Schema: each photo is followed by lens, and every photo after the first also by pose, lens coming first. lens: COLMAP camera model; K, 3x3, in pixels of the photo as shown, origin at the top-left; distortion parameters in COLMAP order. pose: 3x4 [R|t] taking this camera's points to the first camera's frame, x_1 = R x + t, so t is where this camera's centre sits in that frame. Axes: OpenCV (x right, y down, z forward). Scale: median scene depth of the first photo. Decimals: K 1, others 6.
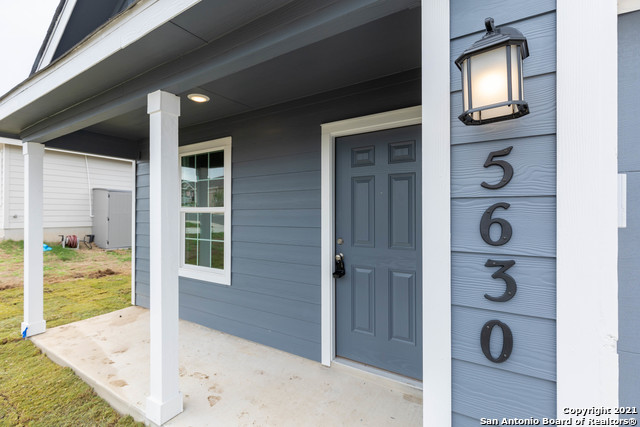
lens RADIAL K [[296.2, 0, 320.0], [0, 296.2, 213.5], [0, 0, 1]] dist [-0.001498, -0.000210]
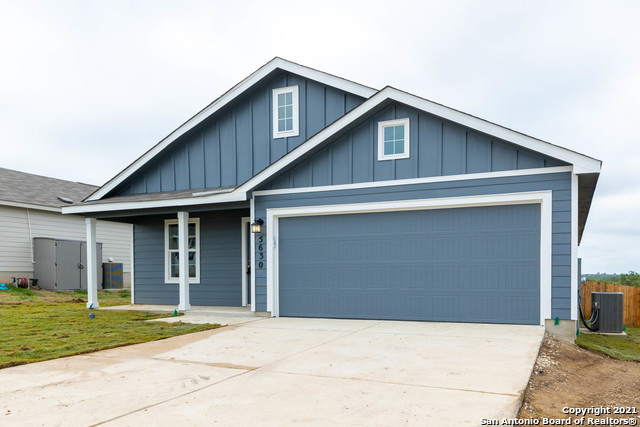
lens RADIAL K [[296.2, 0, 320.0], [0, 296.2, 213.5], [0, 0, 1]] dist [-0.001498, -0.000210]
pose [[0.972929, 0.042084, 0.227240, 0.020422], [-0.000307, 0.983515, -0.180828, 0.031765], [-0.231104, 0.175863, 0.956903, -0.387718]]
